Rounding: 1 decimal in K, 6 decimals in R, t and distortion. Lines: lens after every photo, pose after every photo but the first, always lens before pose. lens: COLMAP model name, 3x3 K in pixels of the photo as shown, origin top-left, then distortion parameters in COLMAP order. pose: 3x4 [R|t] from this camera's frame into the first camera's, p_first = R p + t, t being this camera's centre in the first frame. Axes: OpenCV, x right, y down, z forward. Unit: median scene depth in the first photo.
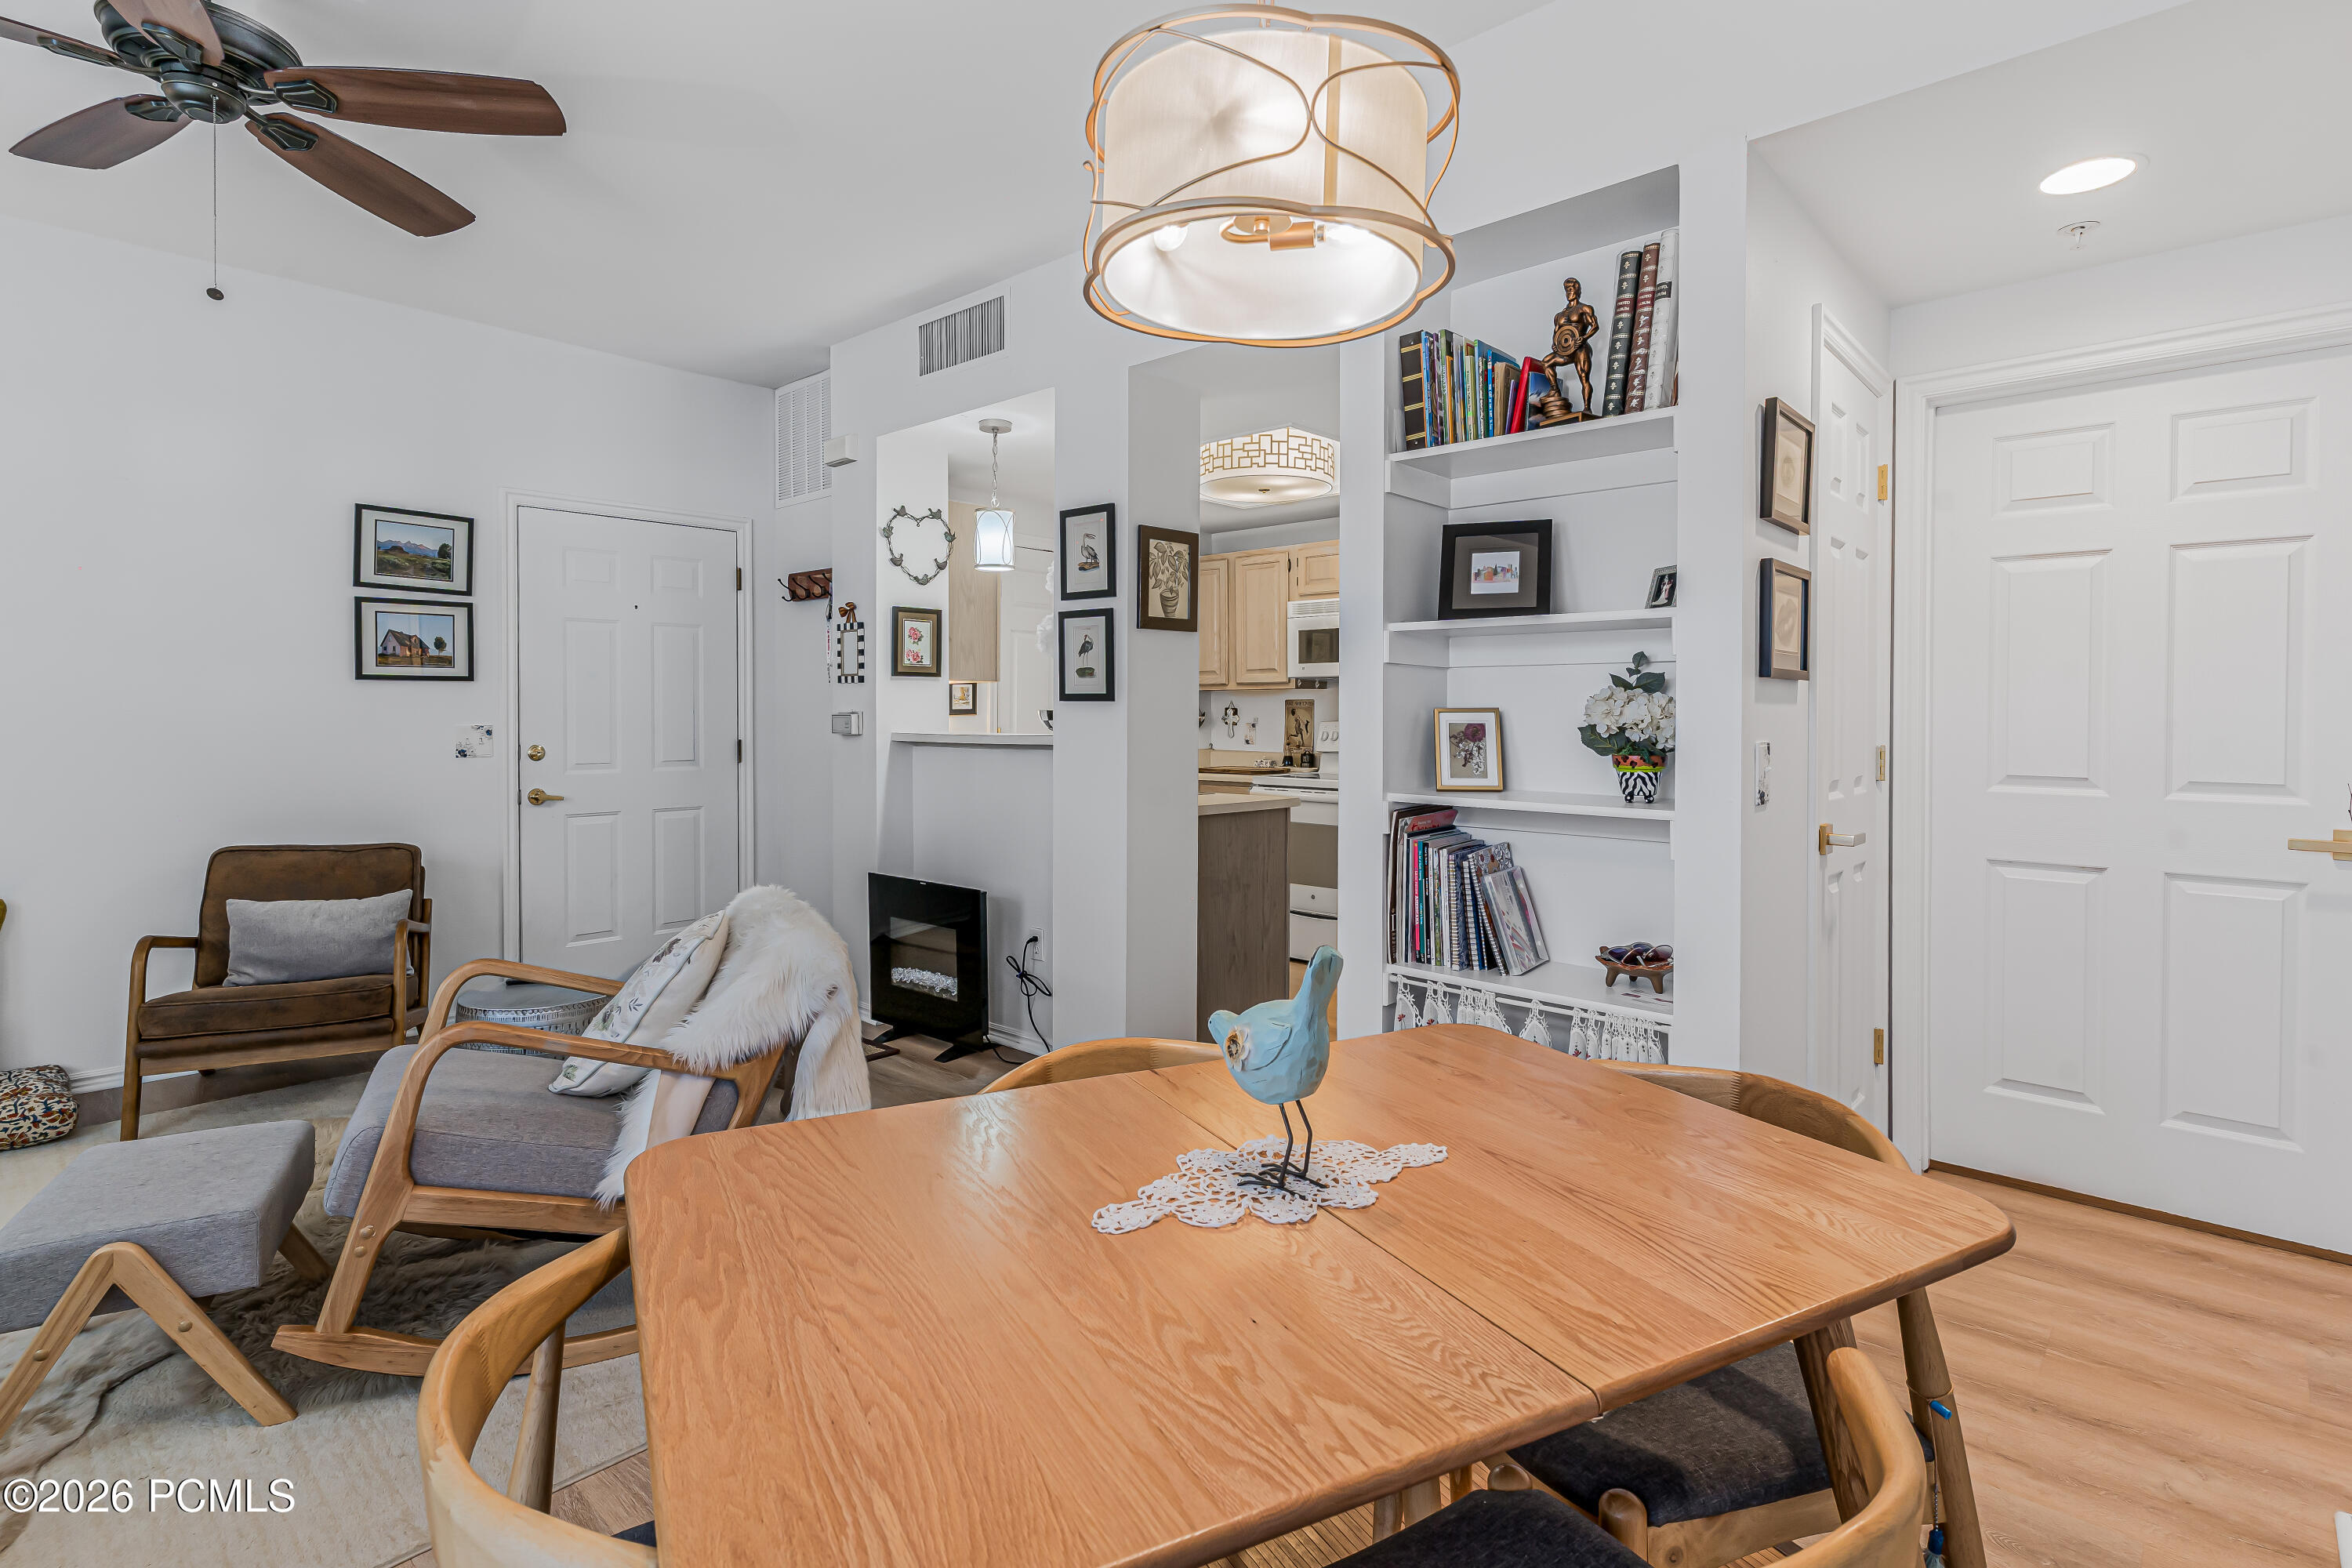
lens RADIAL K [[1139.9, 0, 1171.9], [0, 1139.9, 736.1], [0, 0, 1]] dist [0.002184, 0.000460]
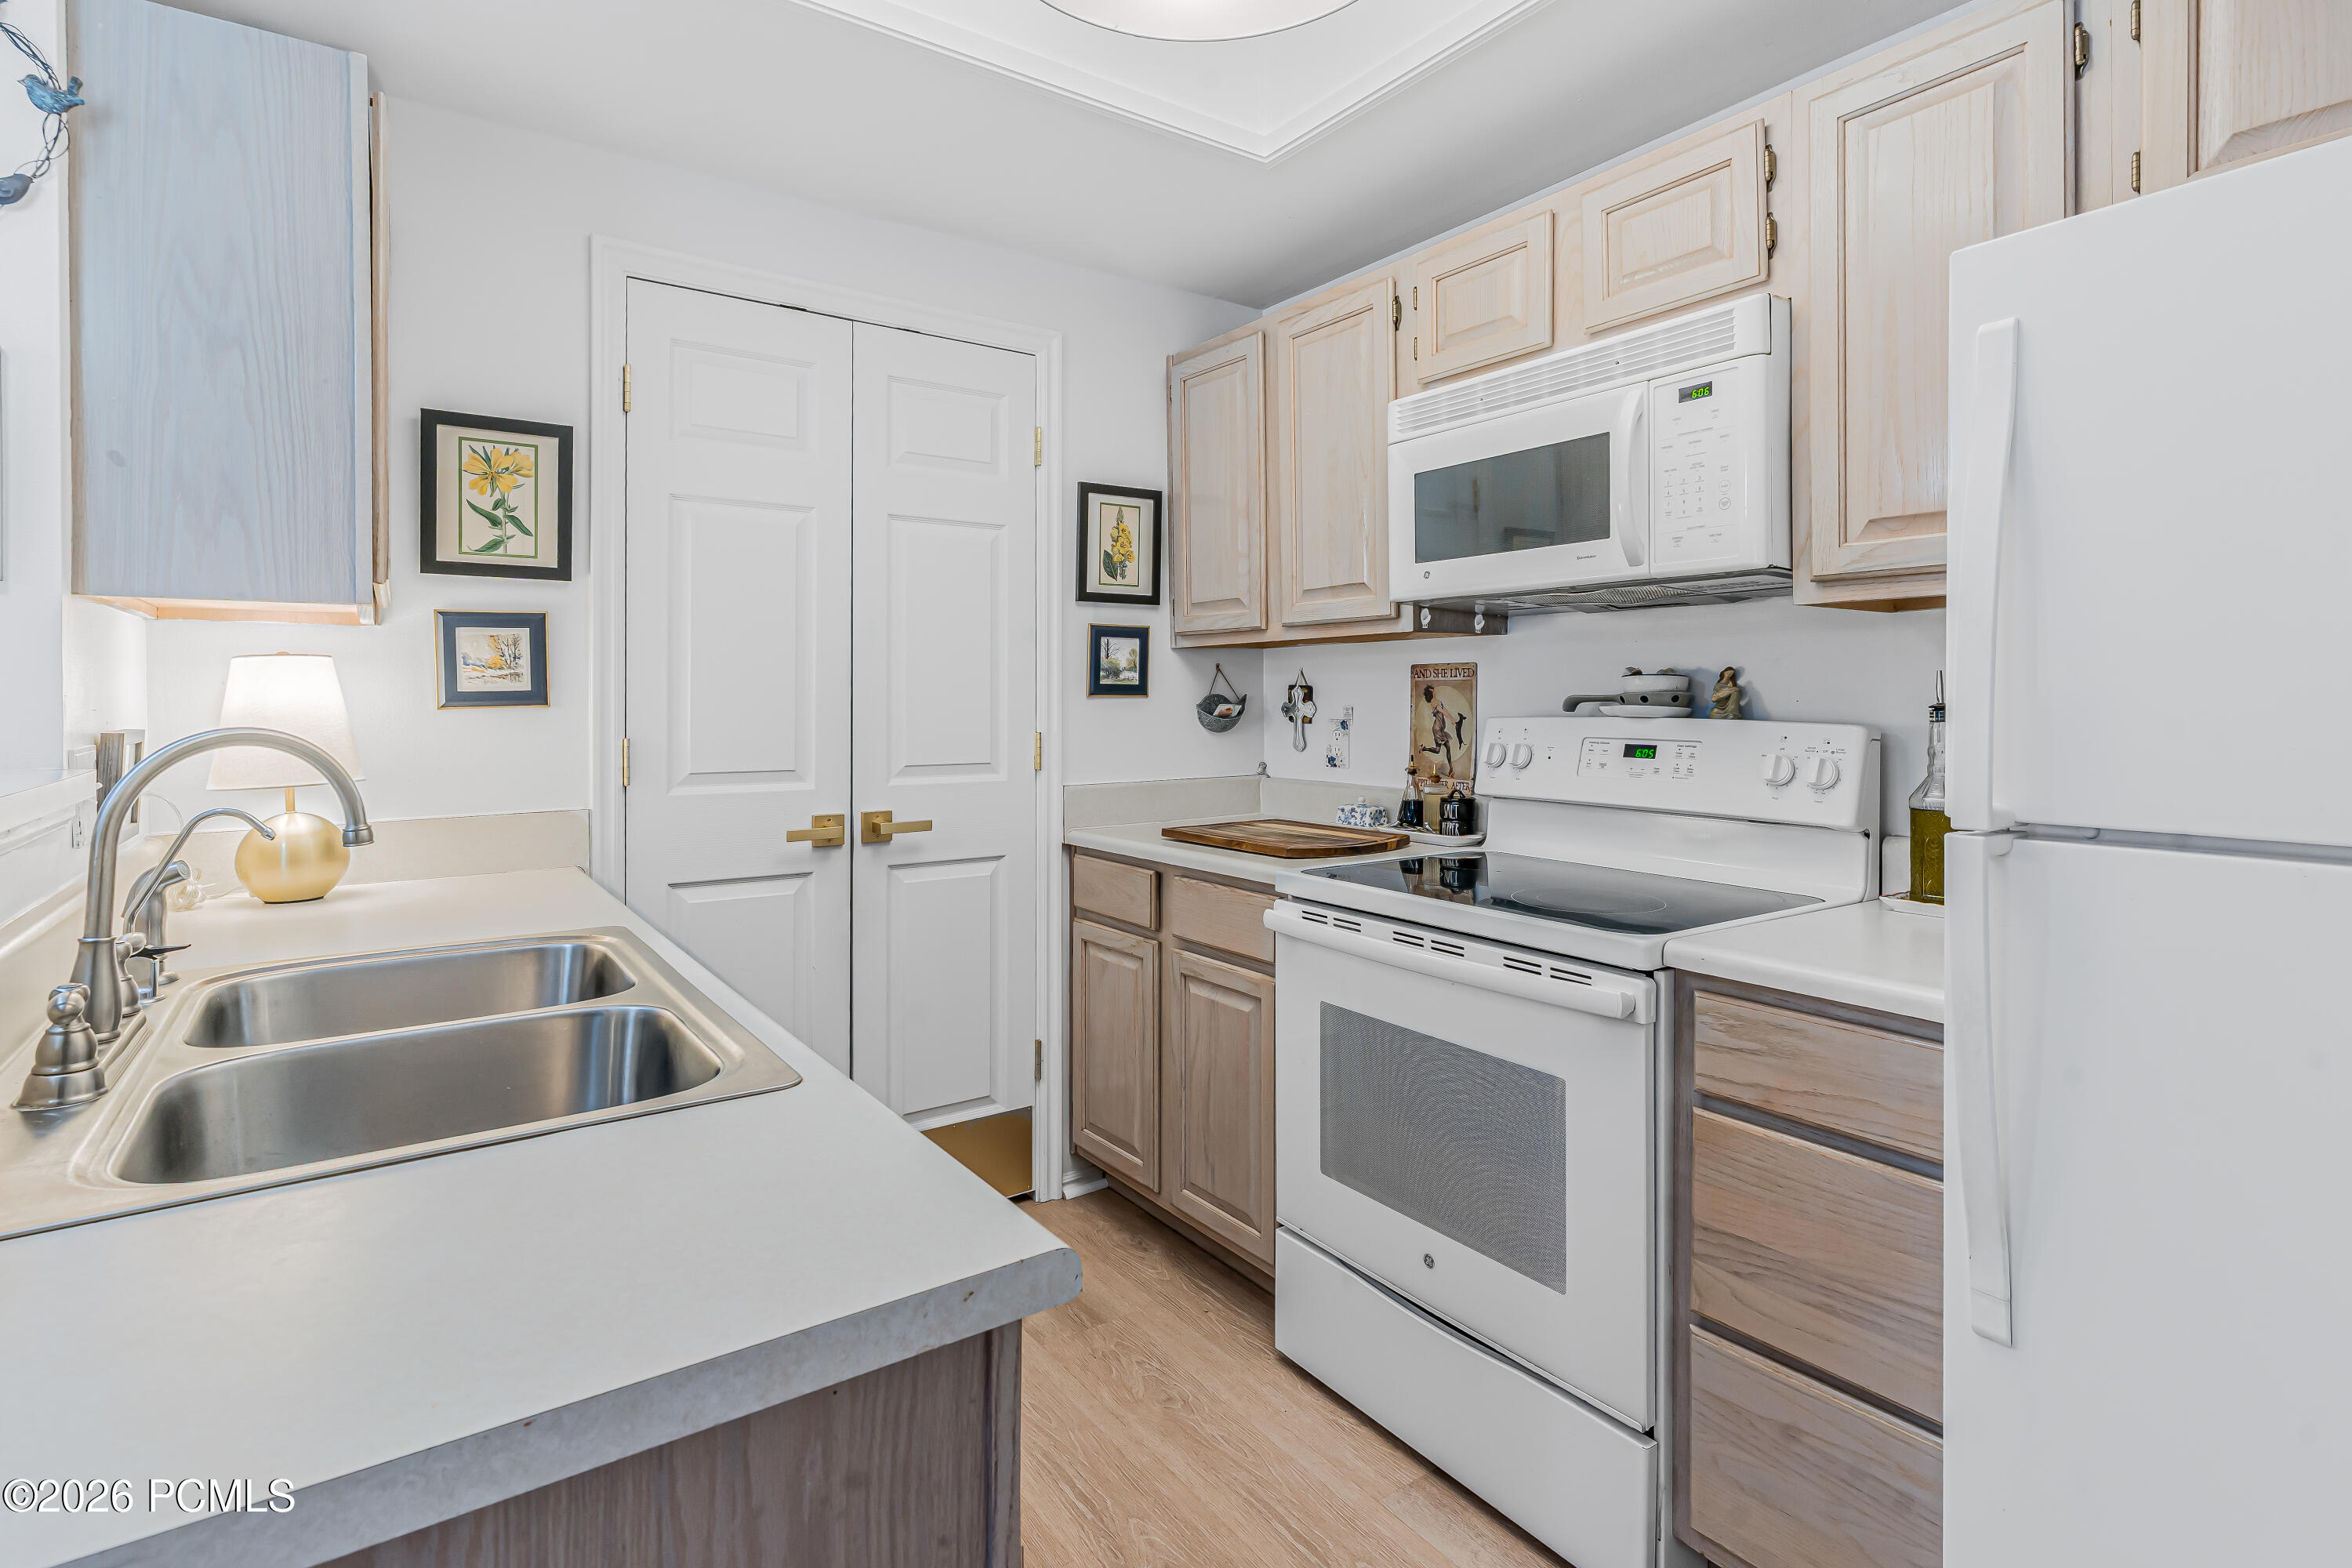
lens RADIAL K [[1164.0, 0, 1184.4], [0, 1164.0, 693.3], [0, 0, 1]] dist [0.002007, 0.000714]
pose [[0.978216, -0.006428, -0.207490, 0.147675], [0.001922, 0.999758, -0.021909, -0.016692], [0.207580, 0.021033, 0.977992, 0.781319]]
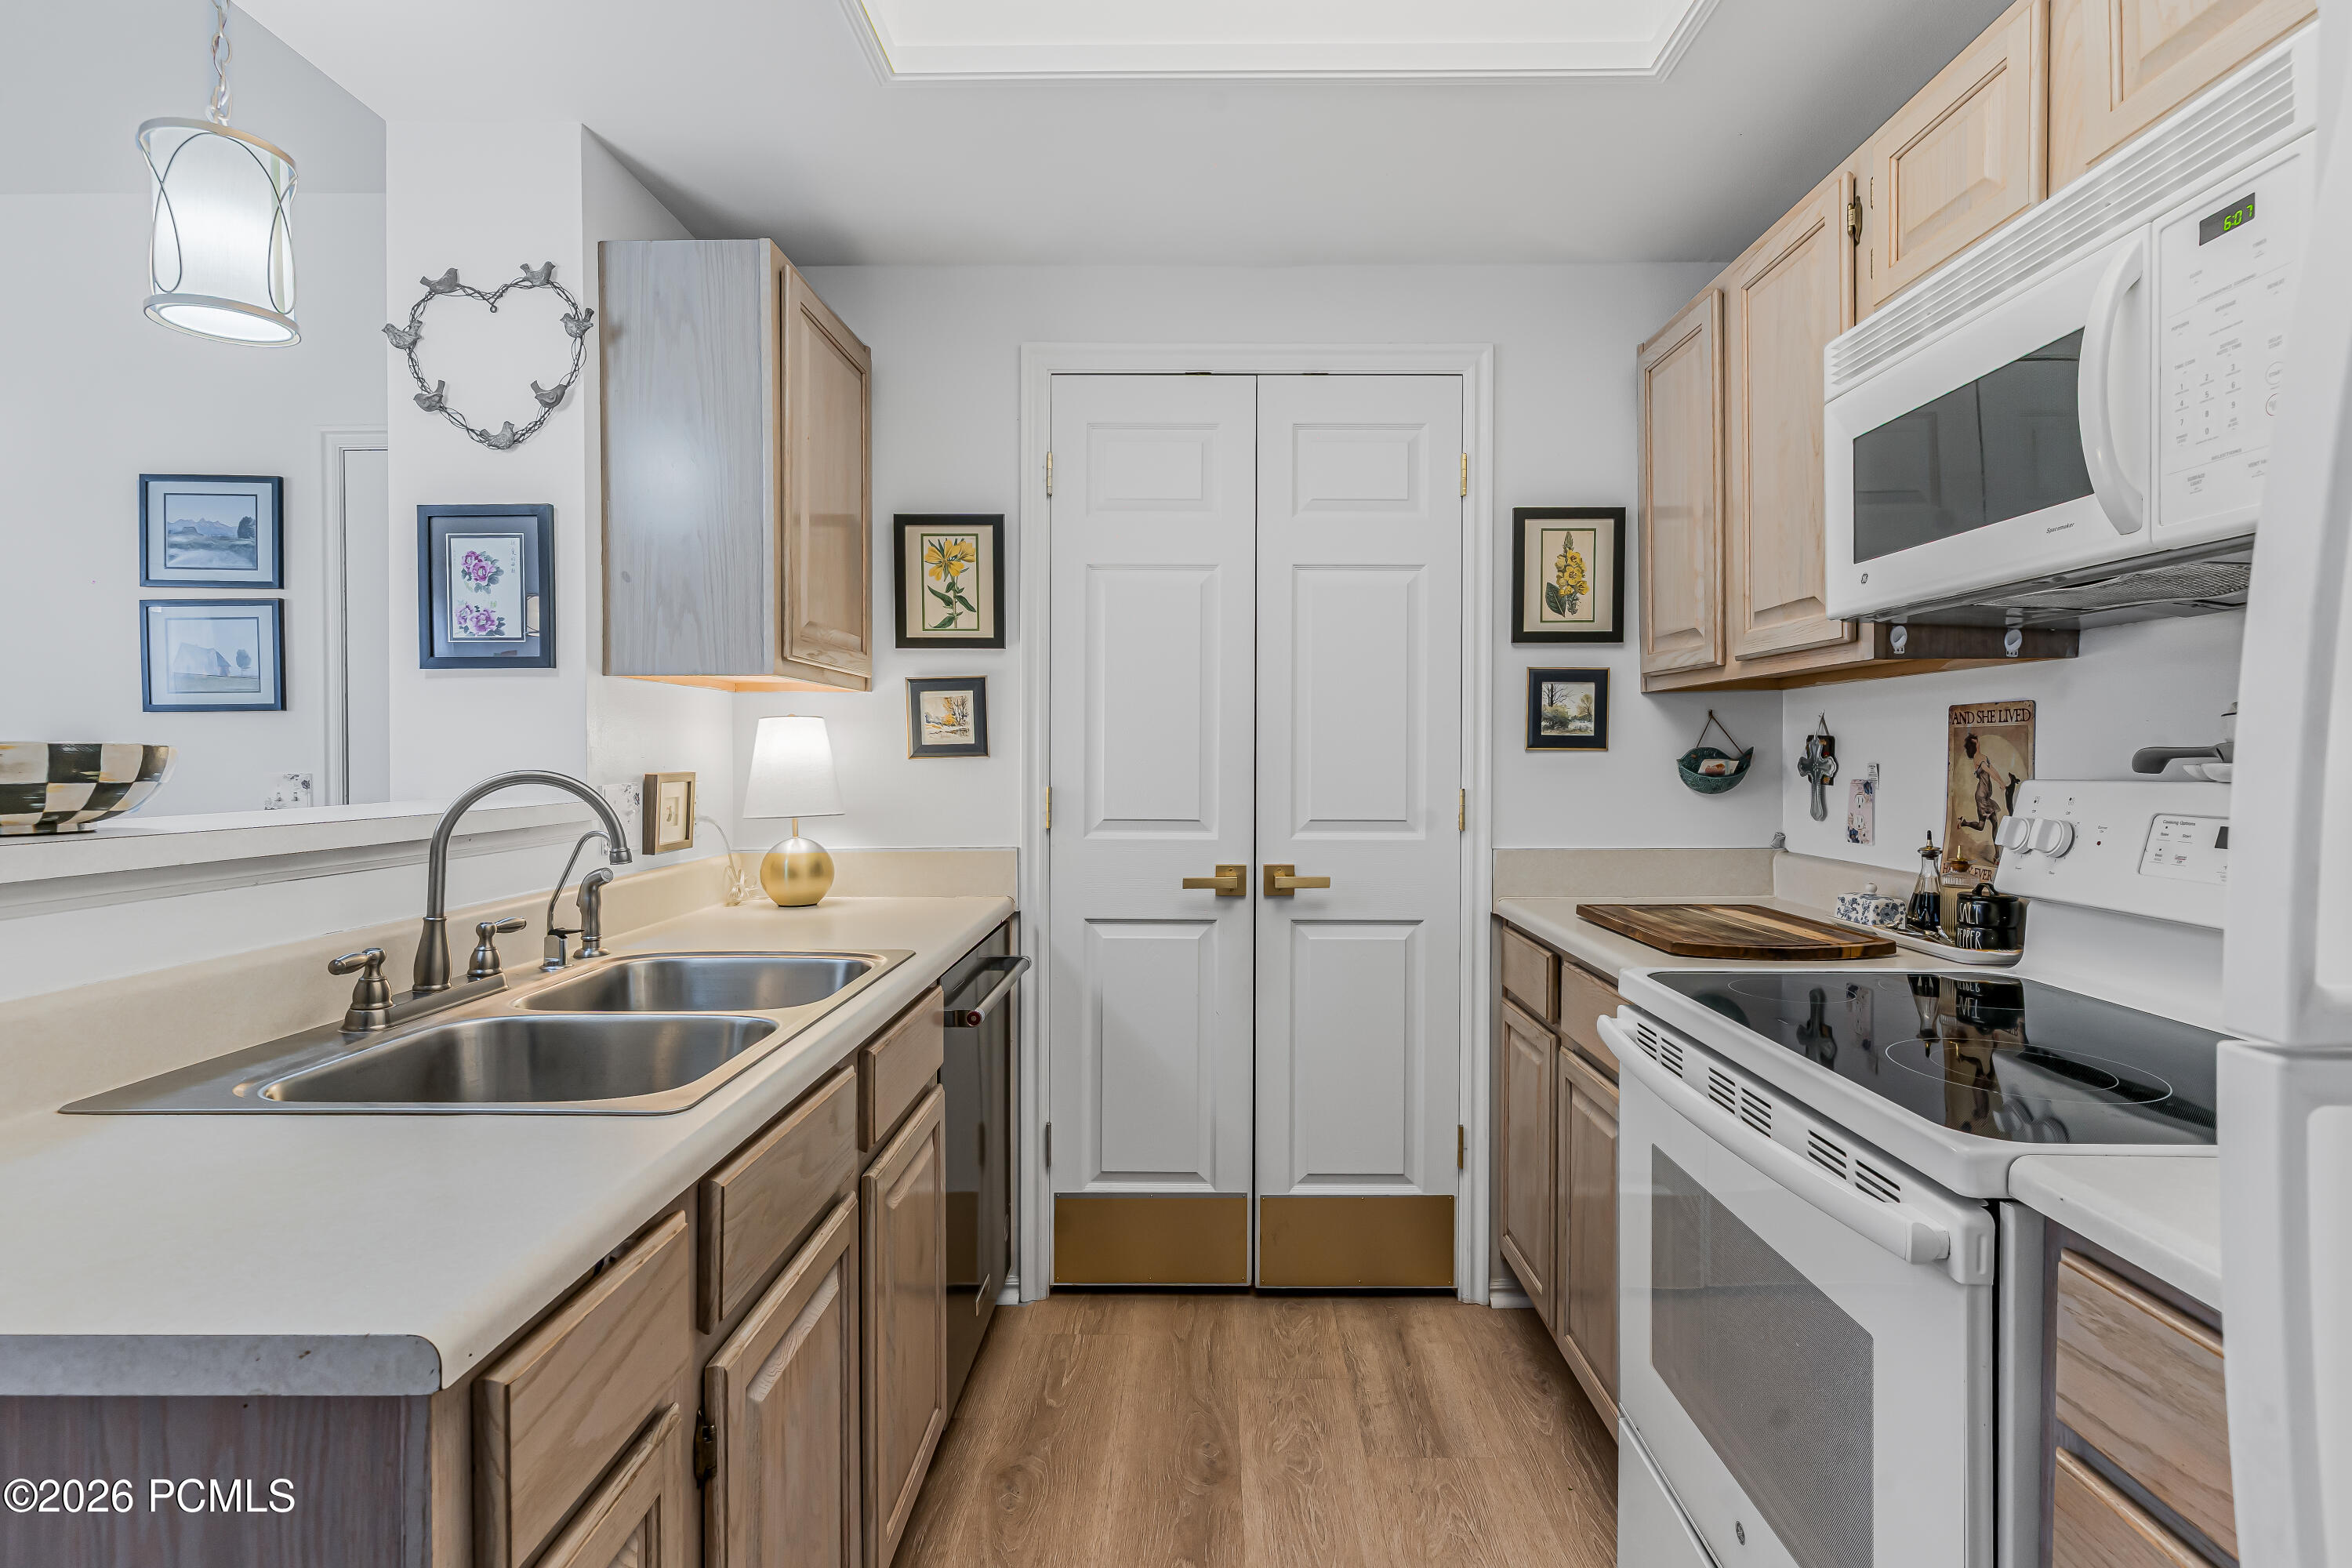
lens RADIAL K [[1139.5, 0, 1182.8], [0, 1139.5, 758.9], [0, 0, 1]] dist [-0.000158, 0.000621]
pose [[0.672660, 0.000197, -0.739952, 0.257770], [-0.011452, 0.999883, -0.010145, -0.017054], [0.739863, 0.015298, 0.672583, 0.896058]]
